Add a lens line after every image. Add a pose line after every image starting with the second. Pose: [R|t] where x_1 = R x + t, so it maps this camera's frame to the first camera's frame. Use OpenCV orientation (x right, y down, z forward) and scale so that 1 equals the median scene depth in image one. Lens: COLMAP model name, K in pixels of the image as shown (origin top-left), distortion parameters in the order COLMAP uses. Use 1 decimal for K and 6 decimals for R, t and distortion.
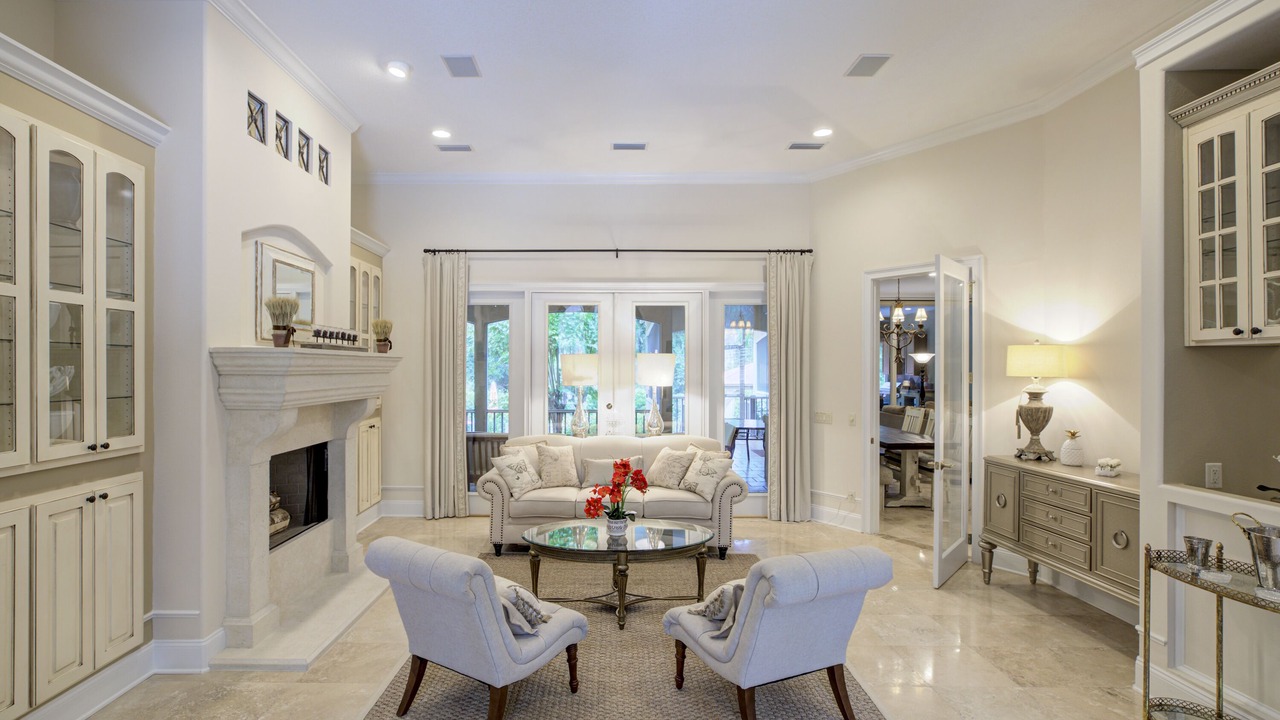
lens RADIAL K [[597.0, 0, 638.8], [0, 597.0, 361.7], [0, 0, 1]] dist [-0.024071, 0.005937]
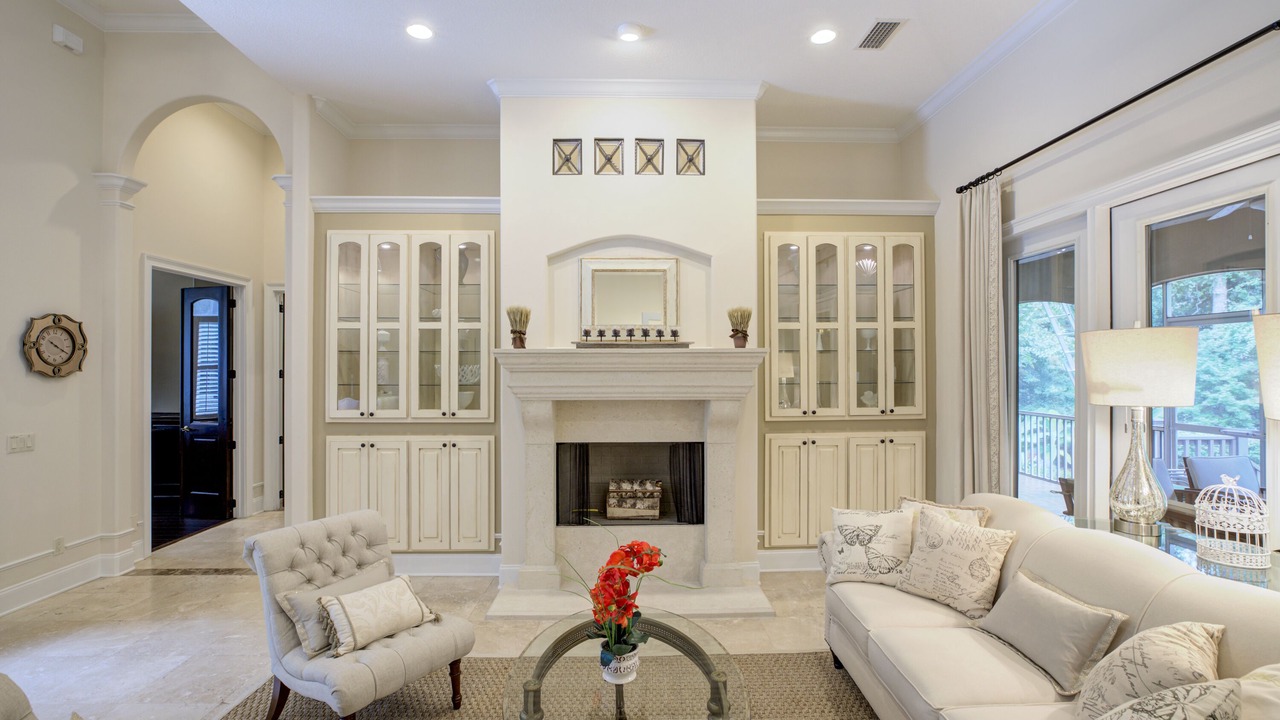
lens RADIAL K [[597.0, 0, 650.8], [0, 597.0, 365.1], [0, 0, 1]] dist [-0.024071, 0.005937]
pose [[-0.001113, -0.009458, -0.999955, 0.702794], [0.011569, 0.999888, -0.009471, 0.028371], [0.999932, -0.011579, -0.001004, 1.484437]]
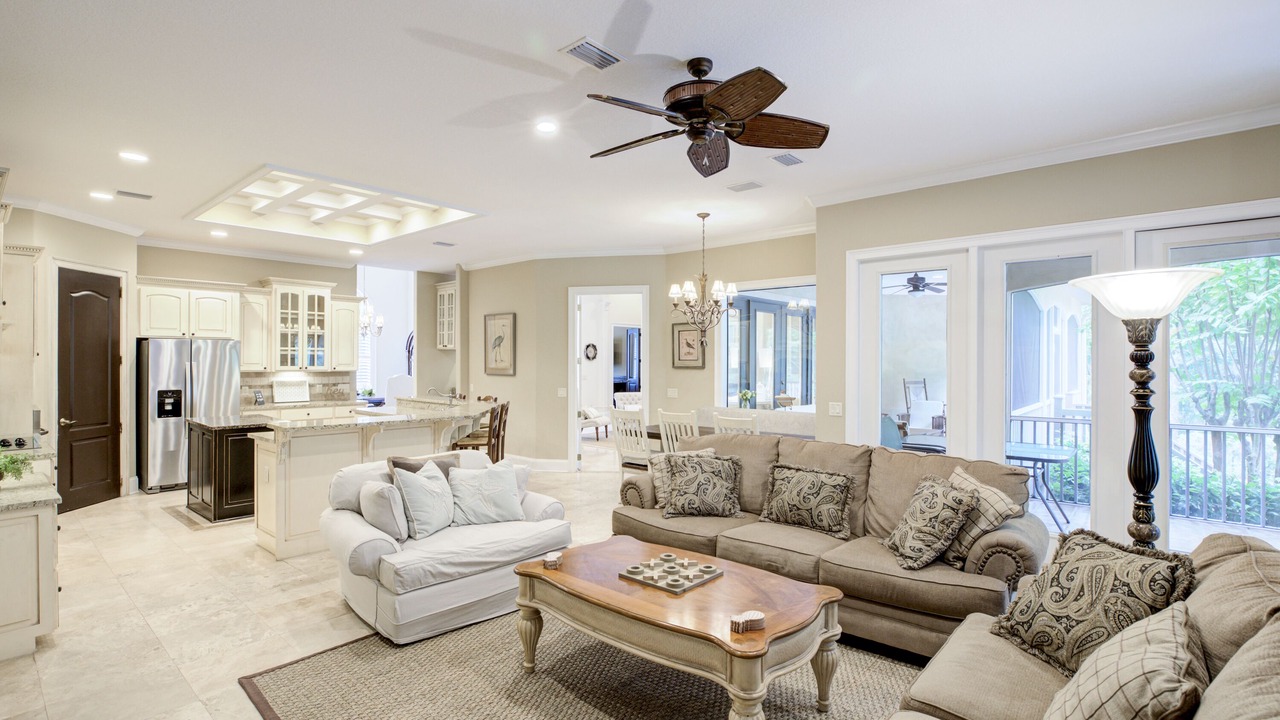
lens RADIAL K [[597.0, 0, 631.4], [0, 597.0, 359.5], [0, 0, 1]] dist [-0.024071, 0.005937]
pose [[-0.688191, -0.011015, -0.725446, 2.961062], [-0.003477, 0.999923, -0.011884, 0.083925], [0.725521, -0.005656, -0.688177, 4.034398]]
